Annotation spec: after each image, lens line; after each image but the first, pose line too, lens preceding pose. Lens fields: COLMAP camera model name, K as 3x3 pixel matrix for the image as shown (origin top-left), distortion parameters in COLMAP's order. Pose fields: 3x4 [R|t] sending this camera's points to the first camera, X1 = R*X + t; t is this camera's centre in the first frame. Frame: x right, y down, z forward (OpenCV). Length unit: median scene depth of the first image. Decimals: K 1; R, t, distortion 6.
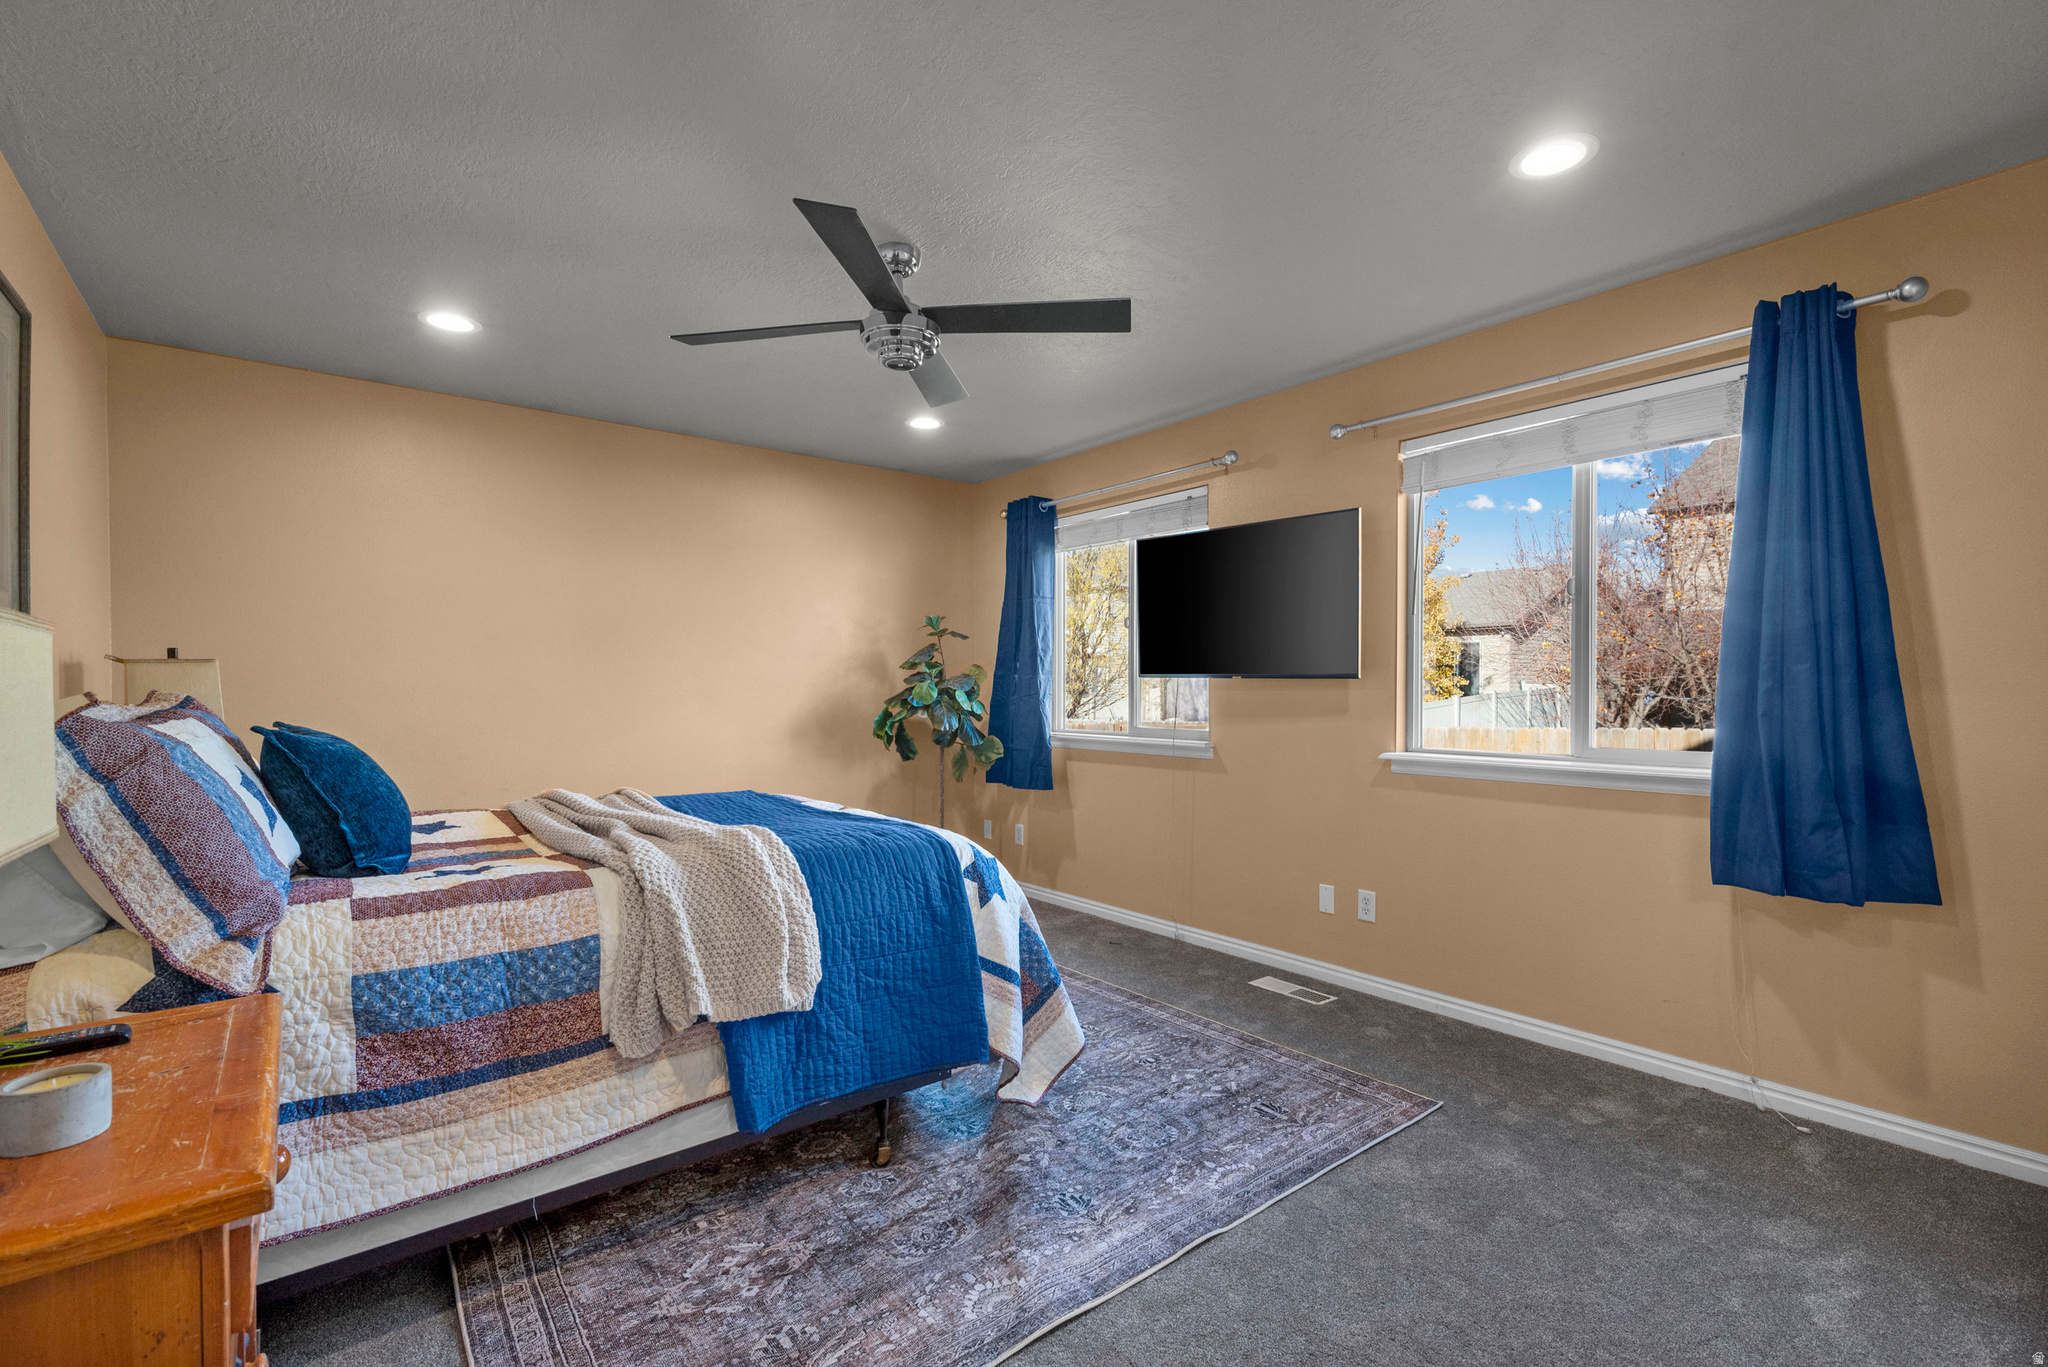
lens RADIAL K [[901.9, 0, 1029.9], [0, 901.9, 695.9], [0, 0, 1]] dist [-0.000250, 0.001066]
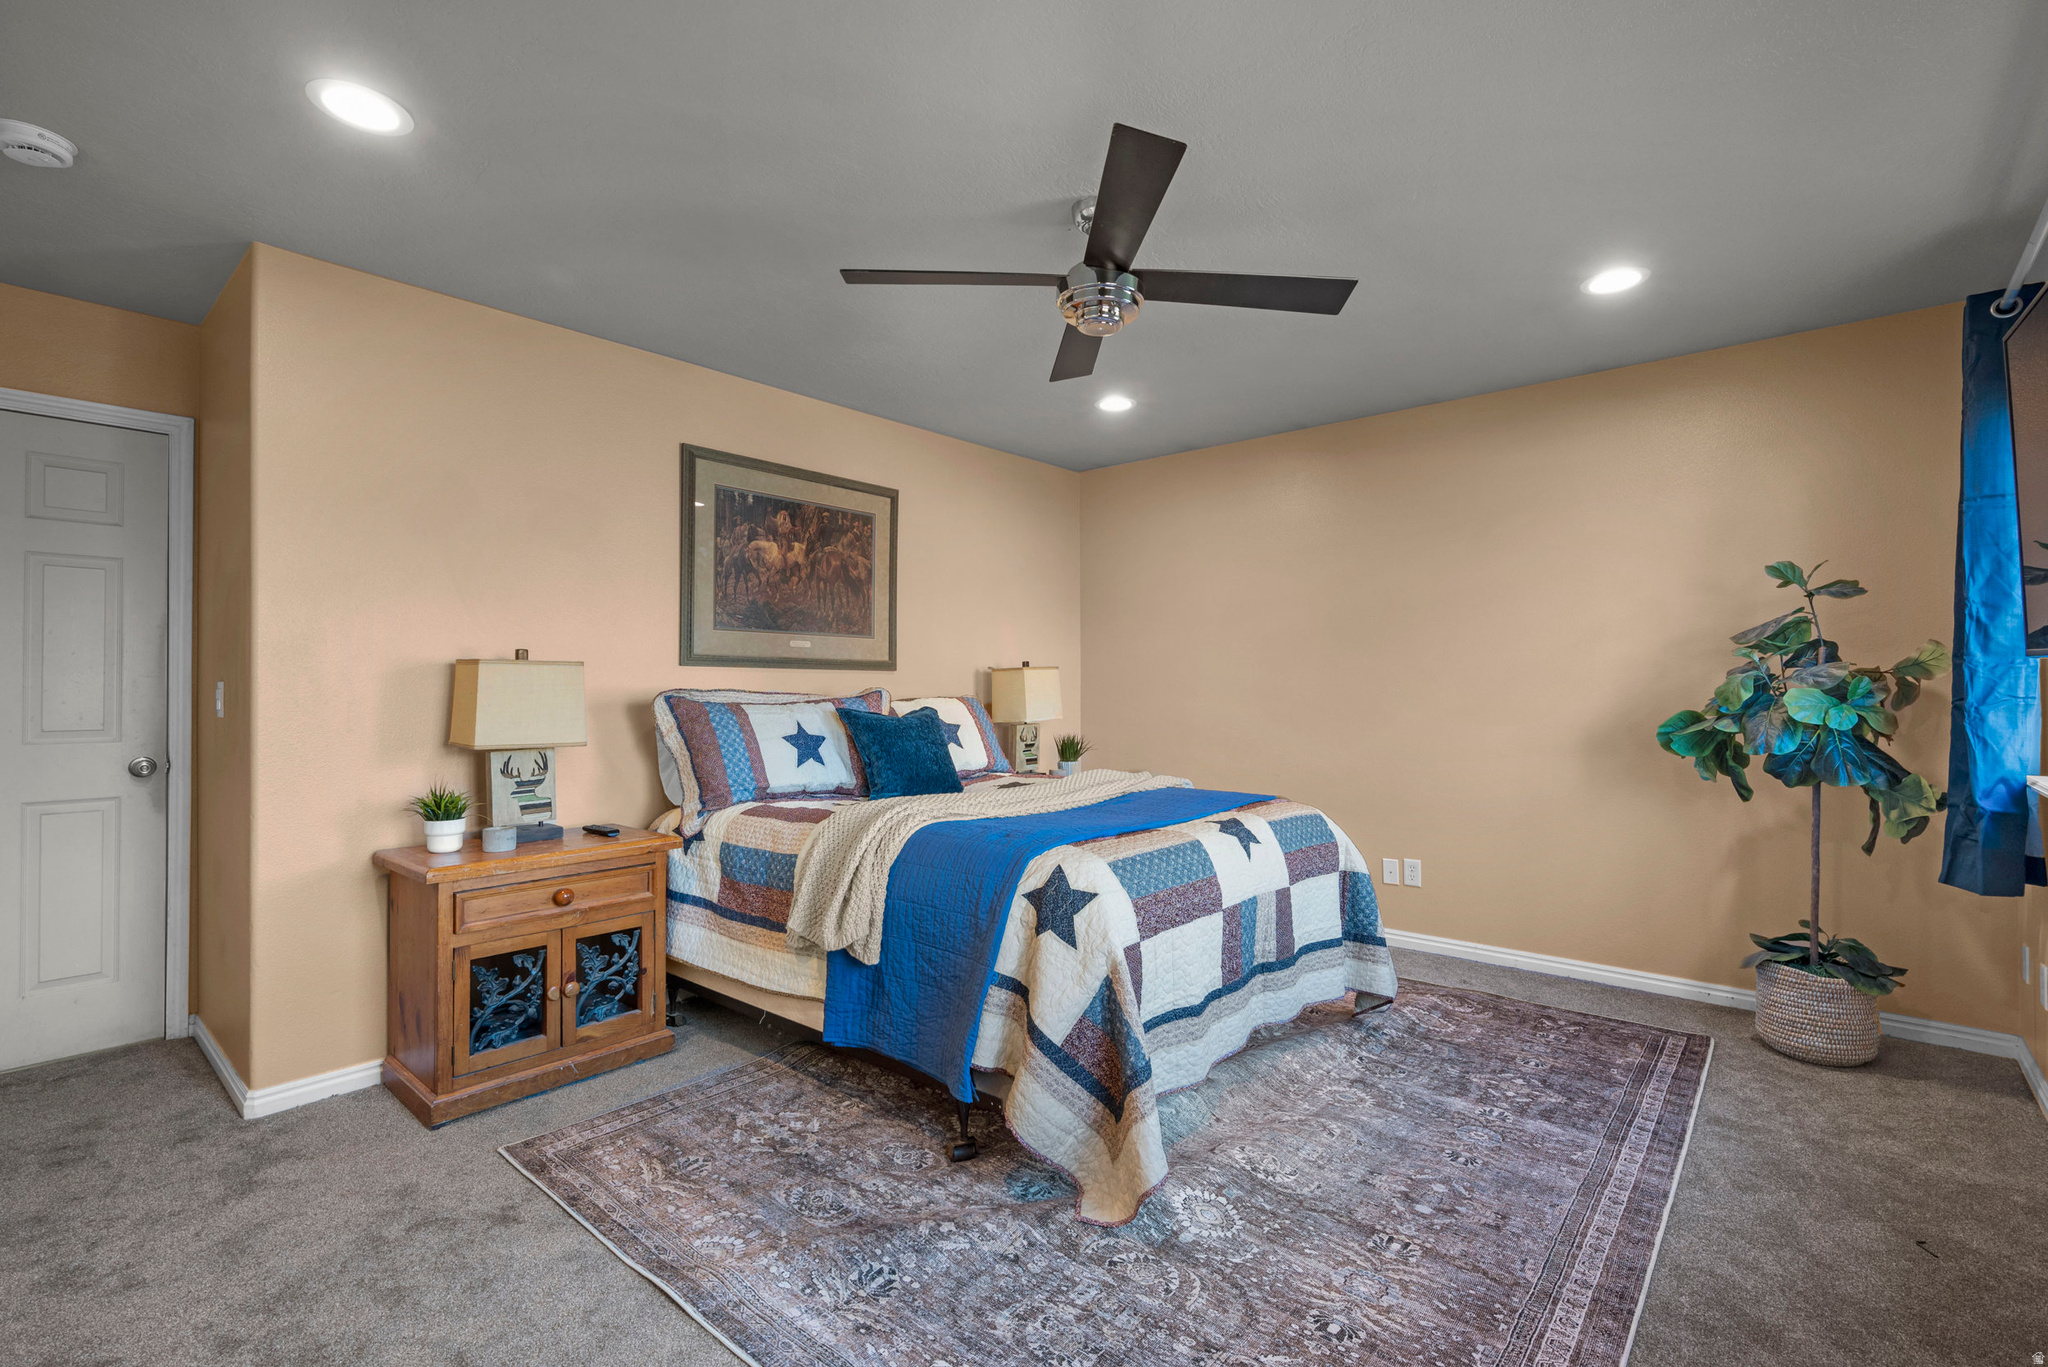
lens RADIAL K [[901.9, 0, 1030.7], [0, 901.9, 676.4], [0, 0, 1]] dist [-0.000250, 0.001066]
pose [[0.199592, -0.013683, -0.979783, 1.031283], [-0.005588, 0.999870, -0.015101, -0.004992], [0.979863, 0.008489, 0.199490, 1.072333]]
